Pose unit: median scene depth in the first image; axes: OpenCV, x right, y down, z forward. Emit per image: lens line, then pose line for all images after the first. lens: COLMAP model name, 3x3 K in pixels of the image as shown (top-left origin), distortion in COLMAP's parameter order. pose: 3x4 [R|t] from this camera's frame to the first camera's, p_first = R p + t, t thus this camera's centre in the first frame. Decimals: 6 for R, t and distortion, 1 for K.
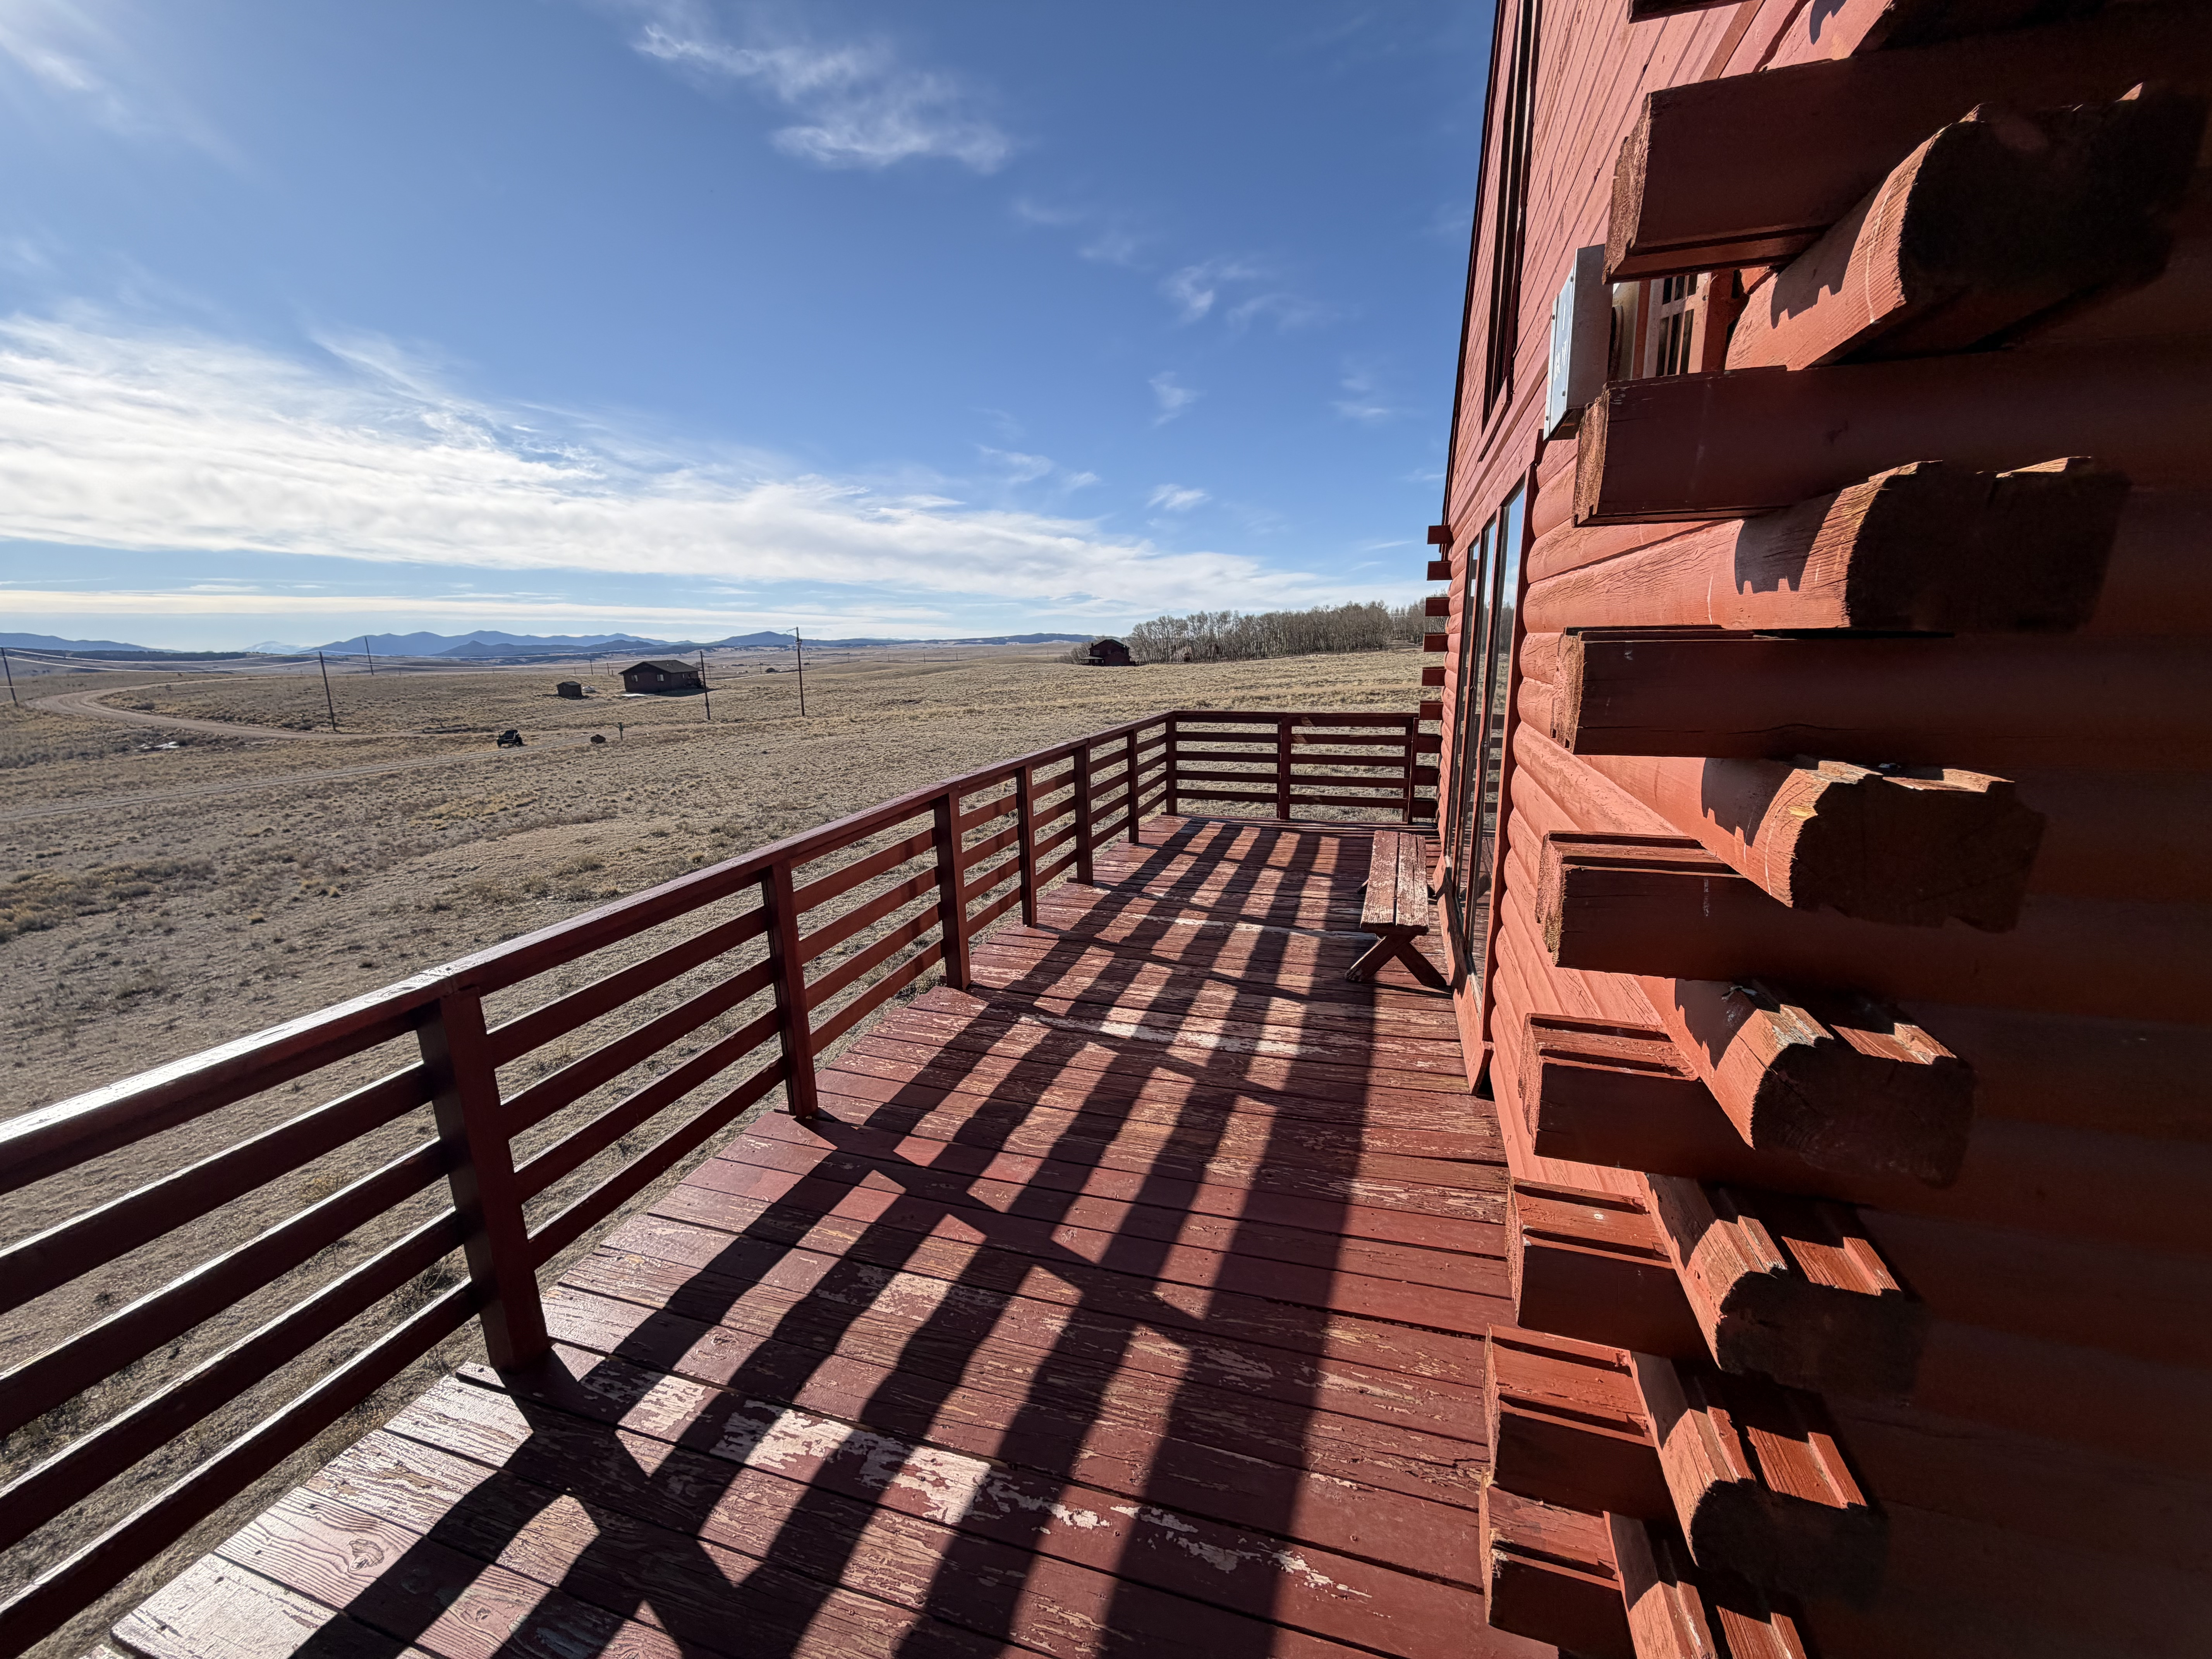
lens RADIAL K [[882.2, 0, 1105.1], [0, 882.2, 831.3], [0, 0, 1]] dist [0.001461, 0.001072]
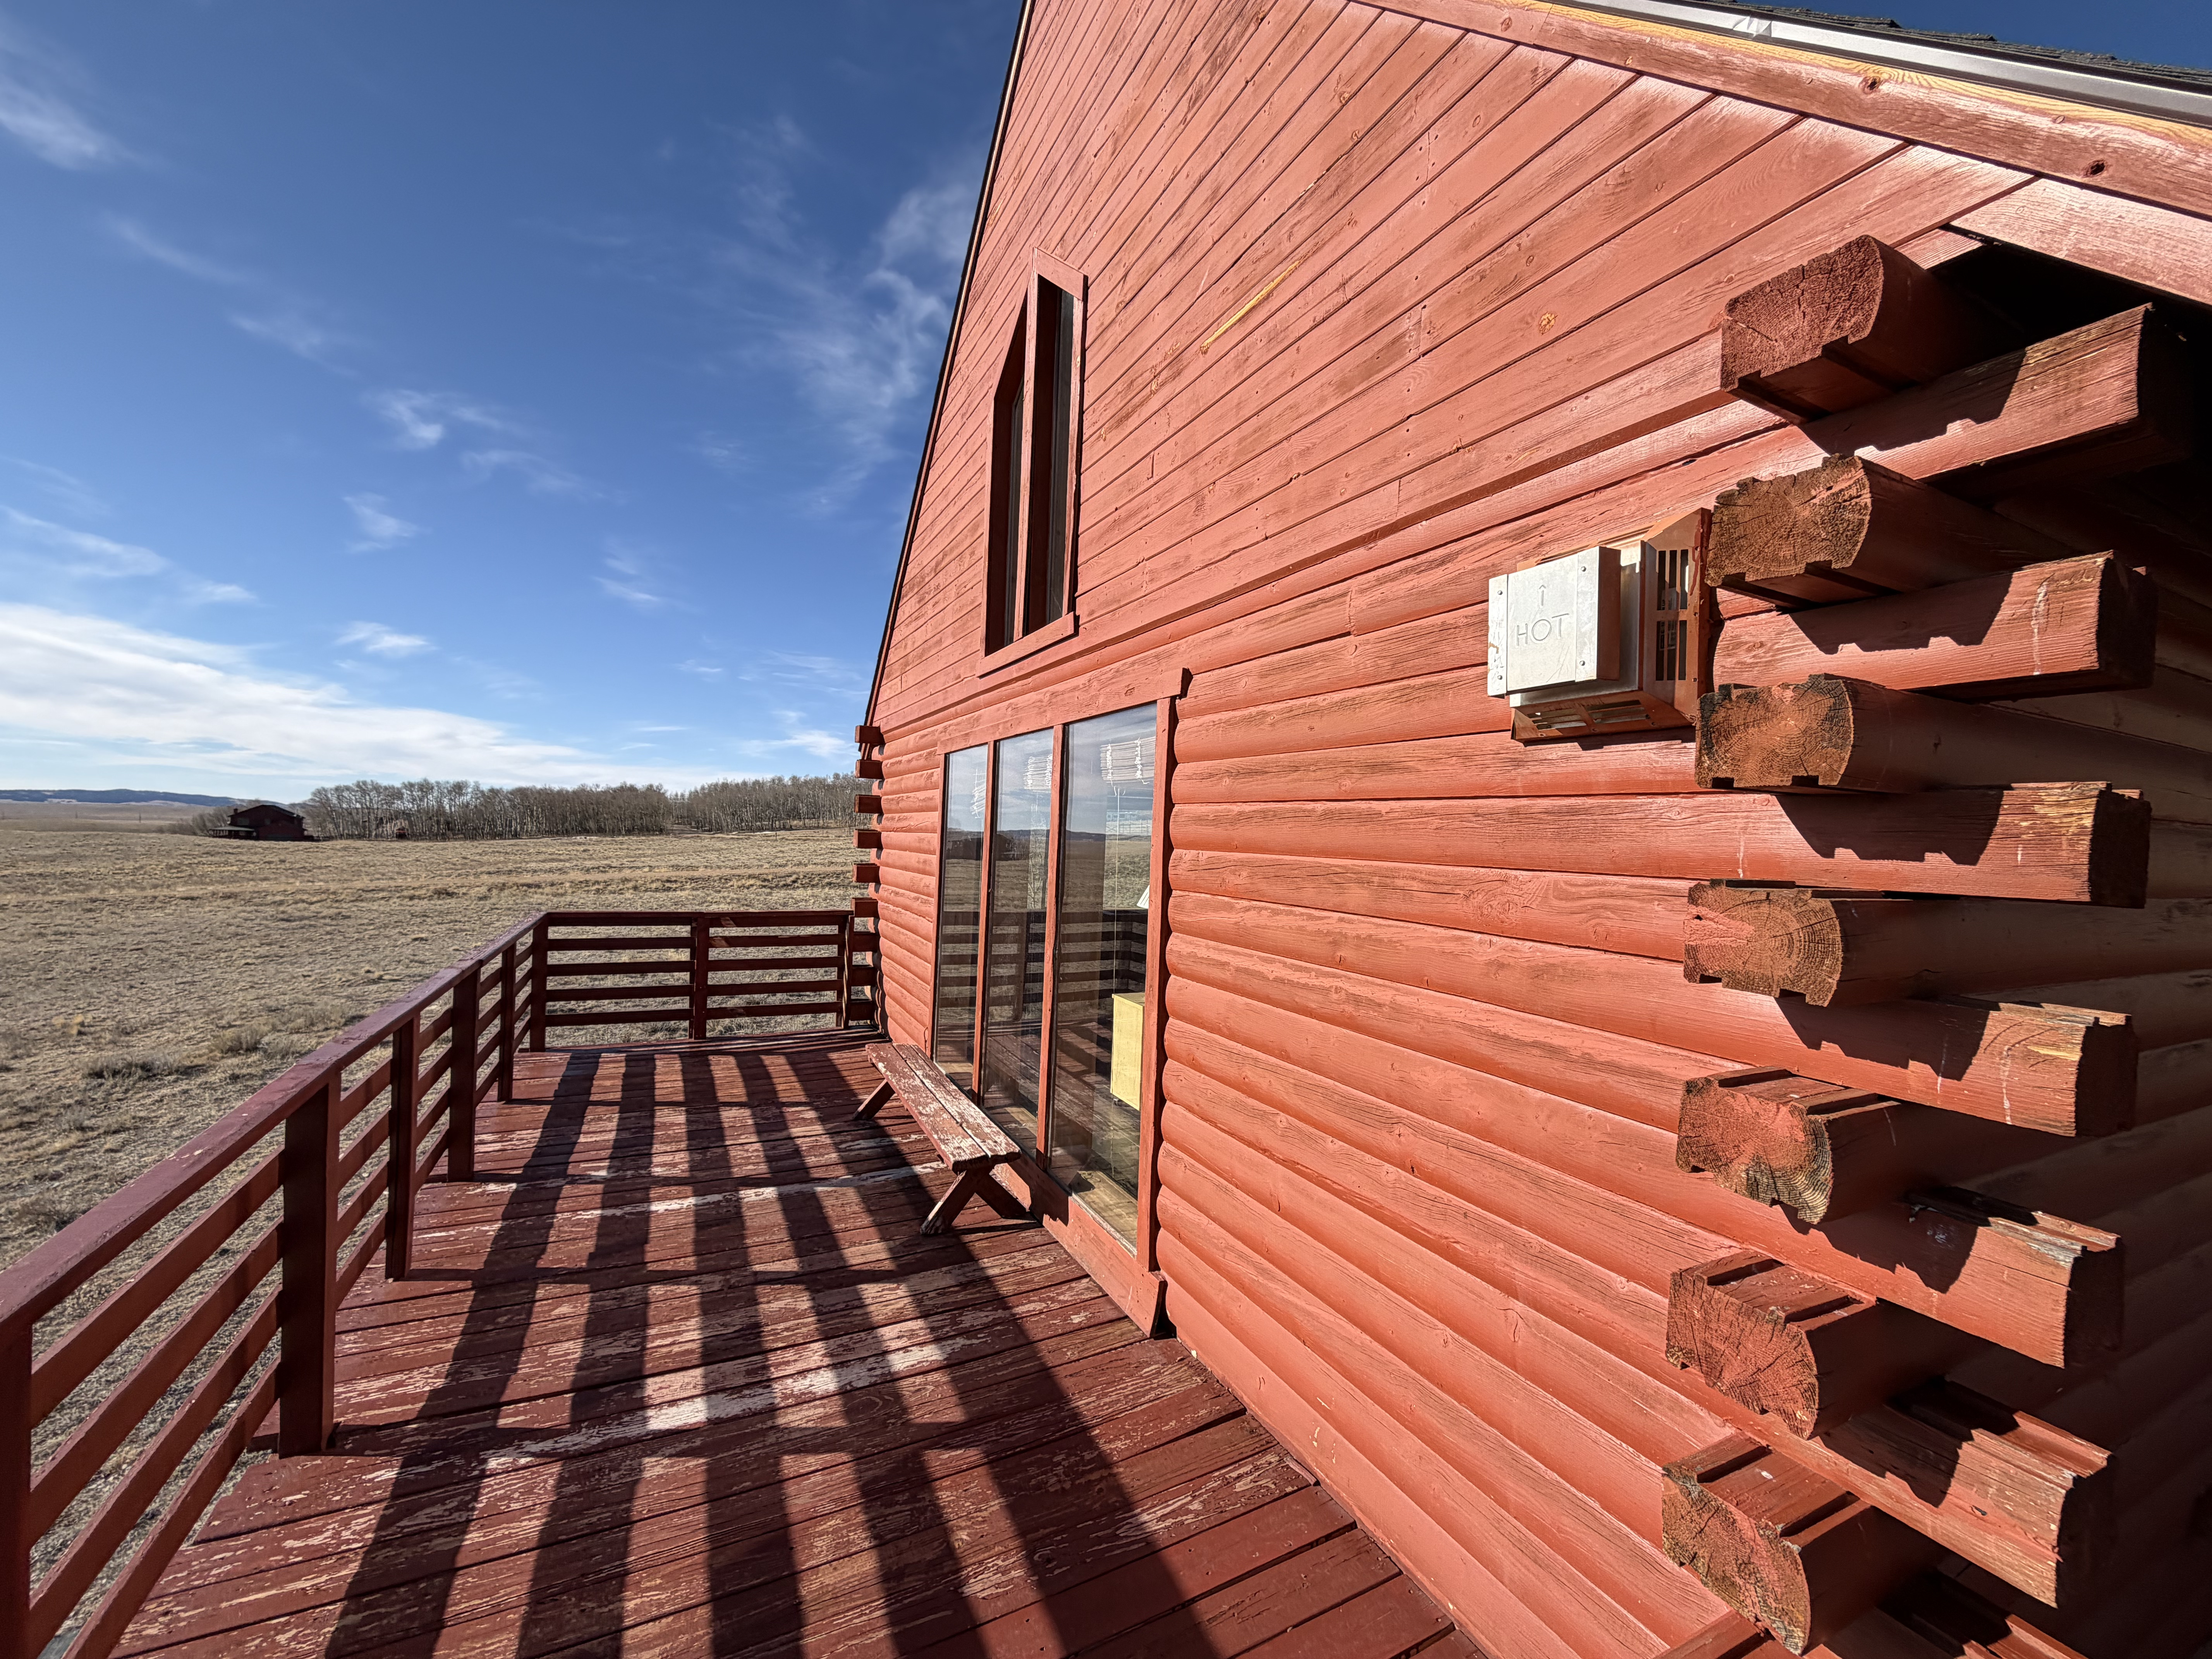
lens RADIAL K [[882.2, 0, 1106.7], [0, 882.2, 839.5], [0, 0, 1]] dist [0.001461, 0.001072]
pose [[0.717321, 0.037110, 0.695754, -0.139219], [0.102056, 0.982214, -0.157608, -0.036451], [-0.689228, 0.184062, 0.700775, 0.146467]]
